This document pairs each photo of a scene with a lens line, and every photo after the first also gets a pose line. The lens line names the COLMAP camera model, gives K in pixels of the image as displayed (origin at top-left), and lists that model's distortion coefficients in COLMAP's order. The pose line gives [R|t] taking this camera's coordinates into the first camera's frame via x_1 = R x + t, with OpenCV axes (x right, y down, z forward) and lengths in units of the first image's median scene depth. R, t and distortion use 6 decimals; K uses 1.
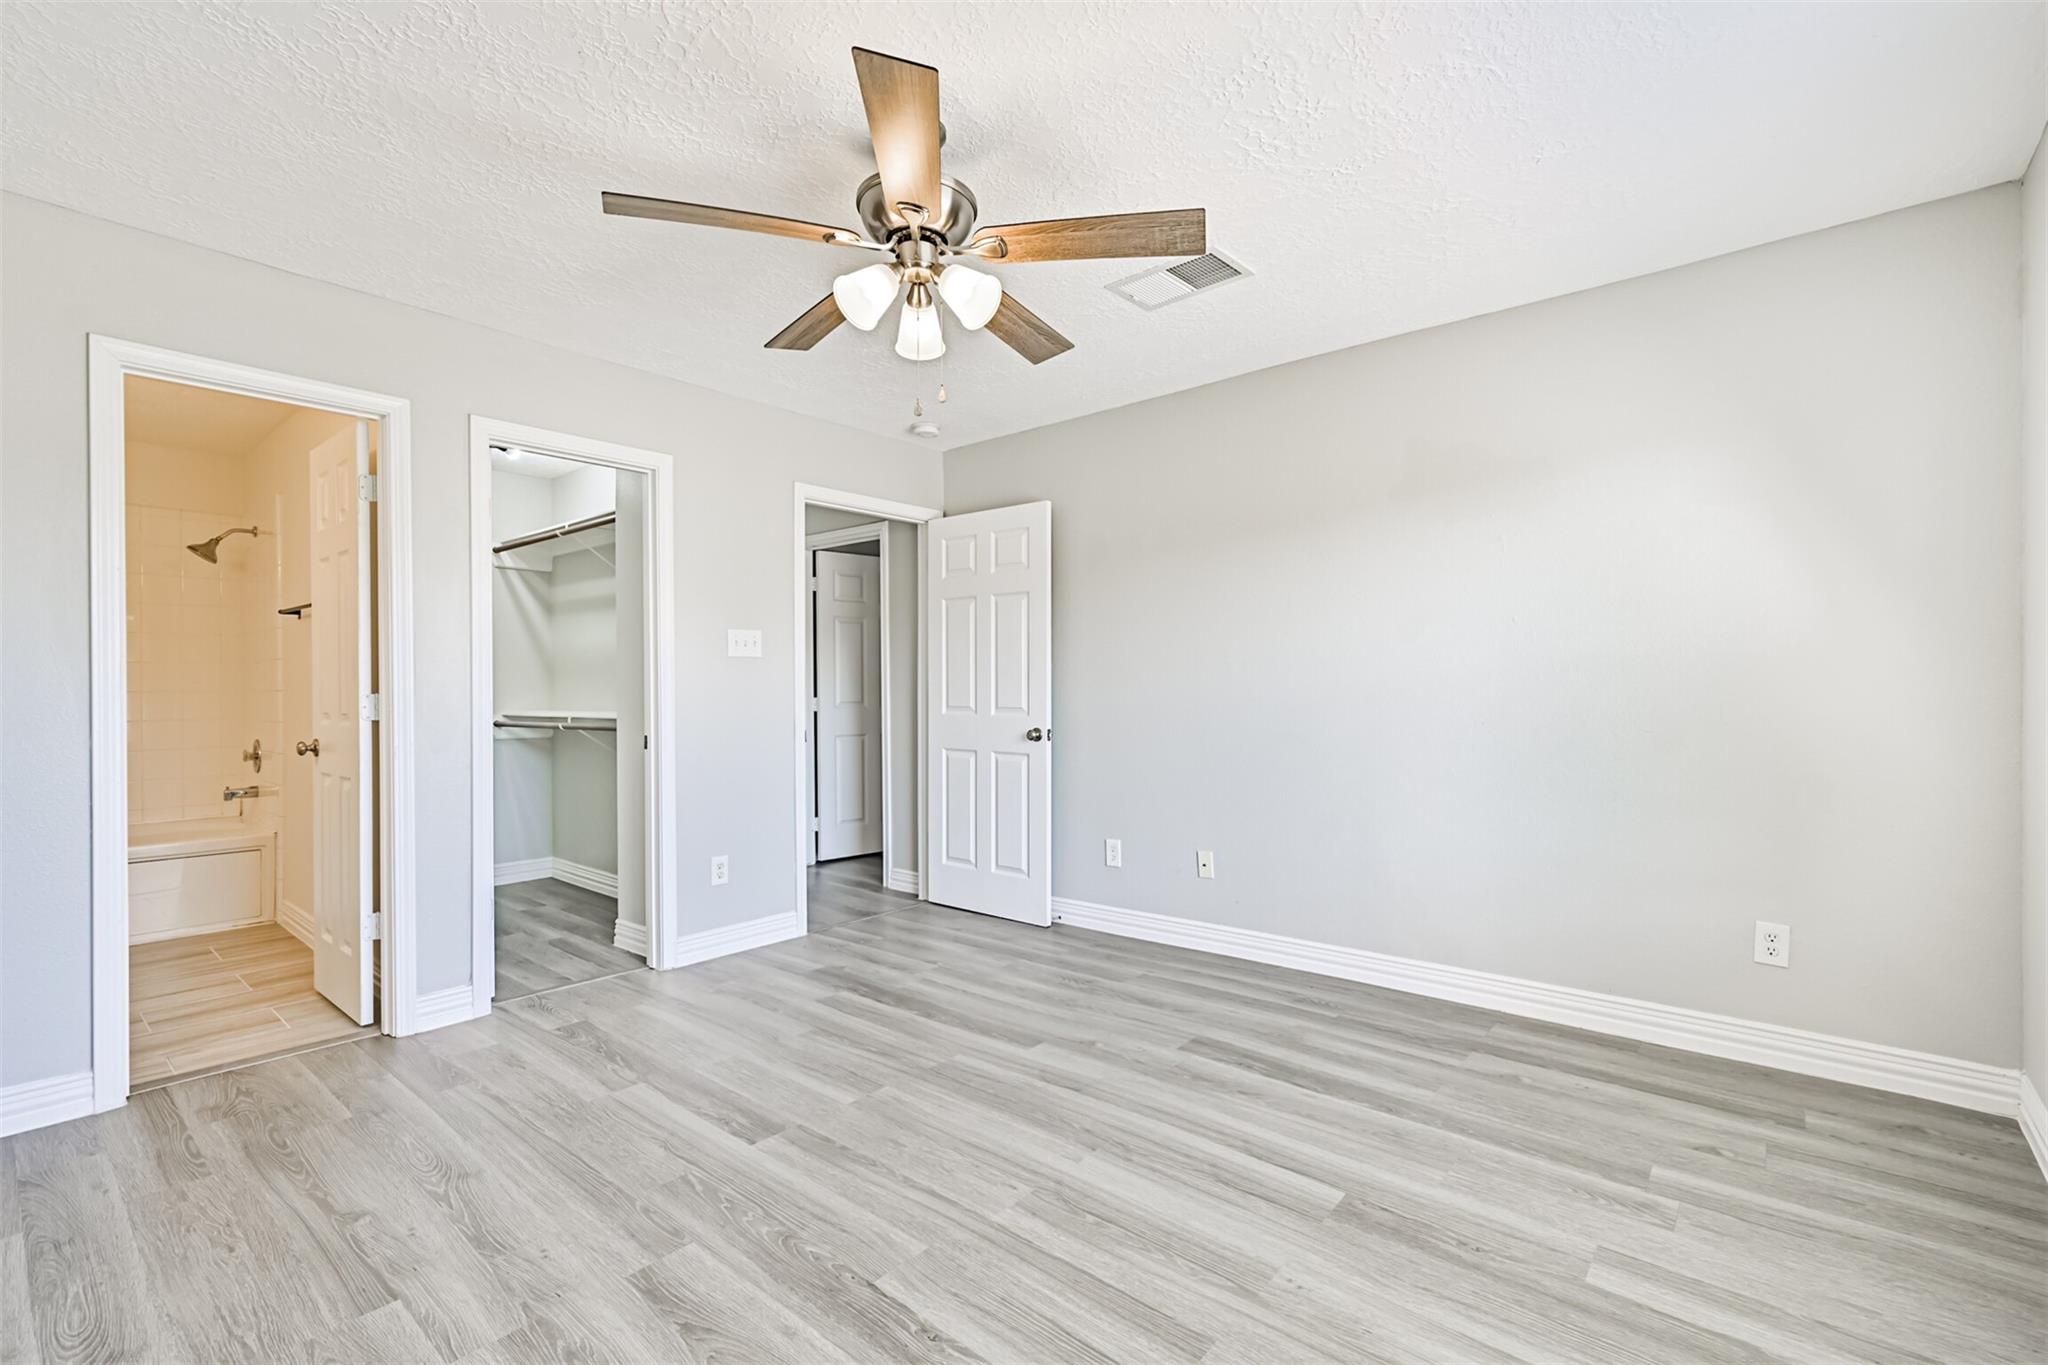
lens RADIAL K [[931.4, 0, 1028.9], [0, 931.4, 687.3], [0, 0, 1]] dist [0.004161, -0.000011]
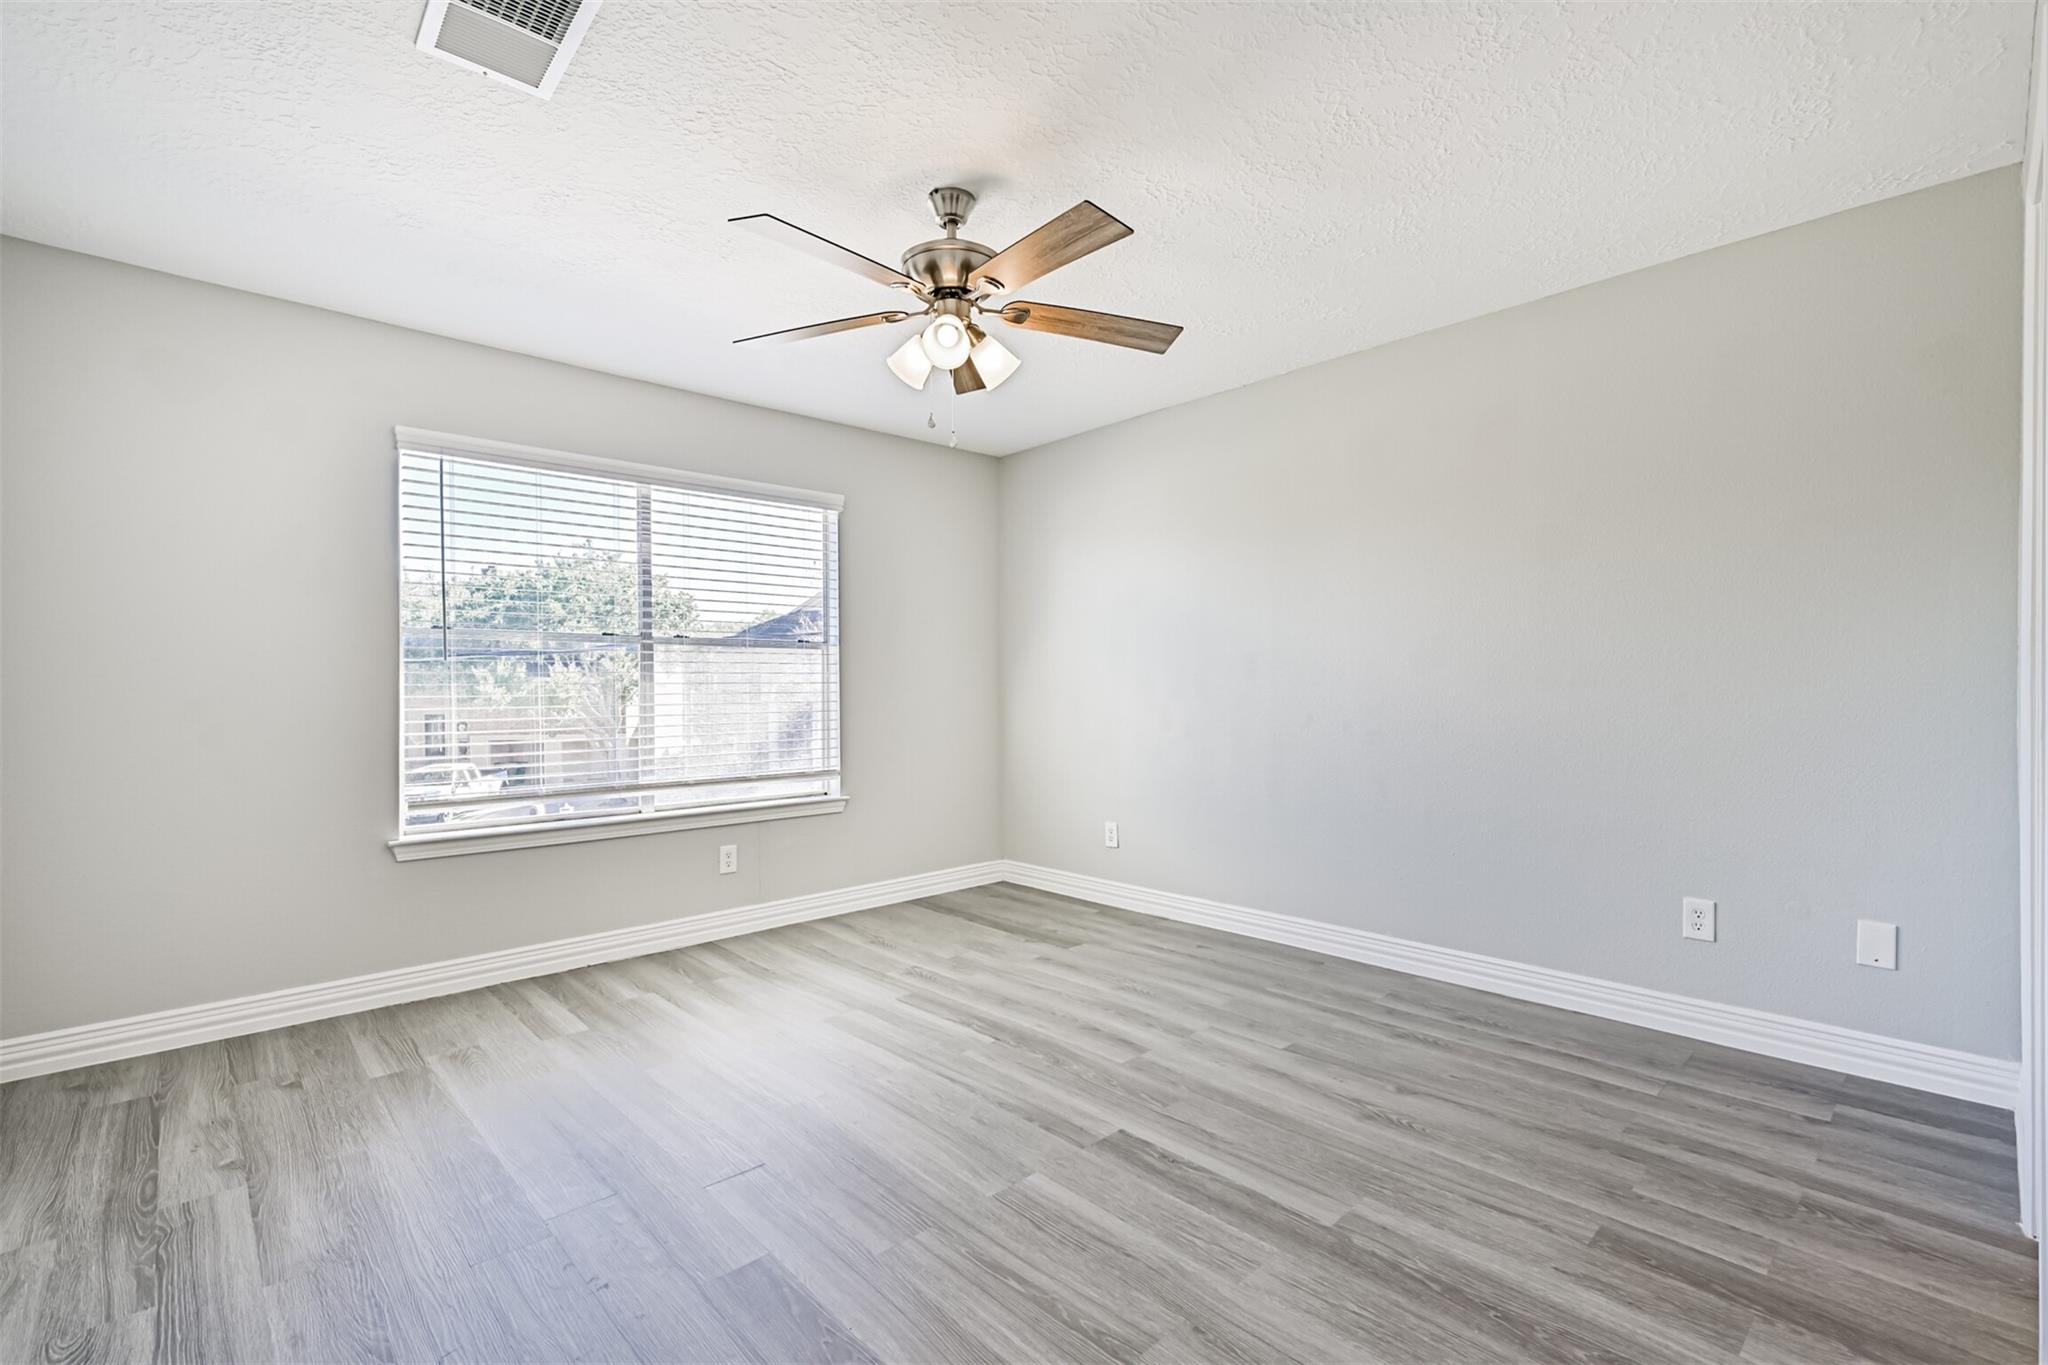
lens RADIAL K [[931.4, 0, 1044.4], [0, 931.4, 670.9], [0, 0, 1]] dist [0.004161, -0.000011]
pose [[-0.995875, 0.016663, 0.089198, -0.309778], [0.015084, 0.999718, -0.018345, 0.010388], [-0.089479, -0.016924, -0.995845, 2.006307]]
